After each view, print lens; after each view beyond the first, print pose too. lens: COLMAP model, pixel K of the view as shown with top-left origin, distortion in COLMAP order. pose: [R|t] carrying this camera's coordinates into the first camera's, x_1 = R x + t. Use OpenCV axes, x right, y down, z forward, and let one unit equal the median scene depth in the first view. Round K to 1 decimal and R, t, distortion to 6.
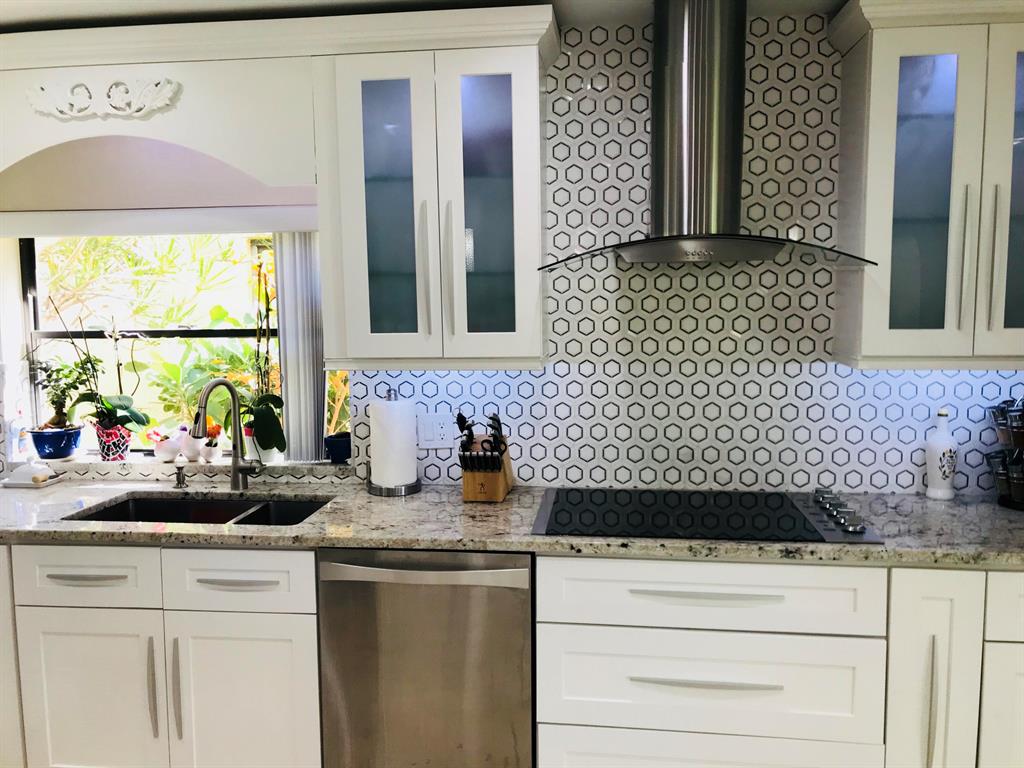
lens RADIAL K [[827.1, 0, 512.0], [0, 827.1, 384.0], [0, 0, 1]] dist [0.034416, -0.005655]
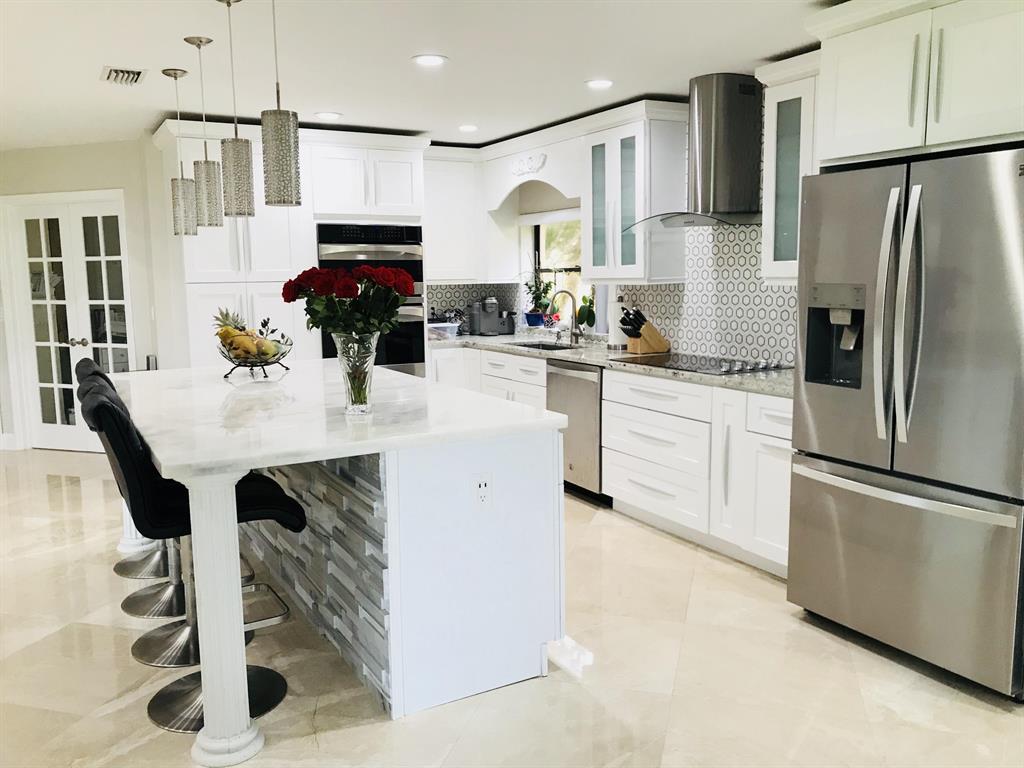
lens RADIAL K [[827.1, 0, 512.0], [0, 827.1, 384.0], [0, 0, 1]] dist [0.034416, -0.005655]
pose [[0.600833, 0.109938, -0.791779, 1.292948], [-0.074055, 0.993893, 0.081806, 0.073152], [0.795937, 0.009483, 0.605305, -0.395926]]
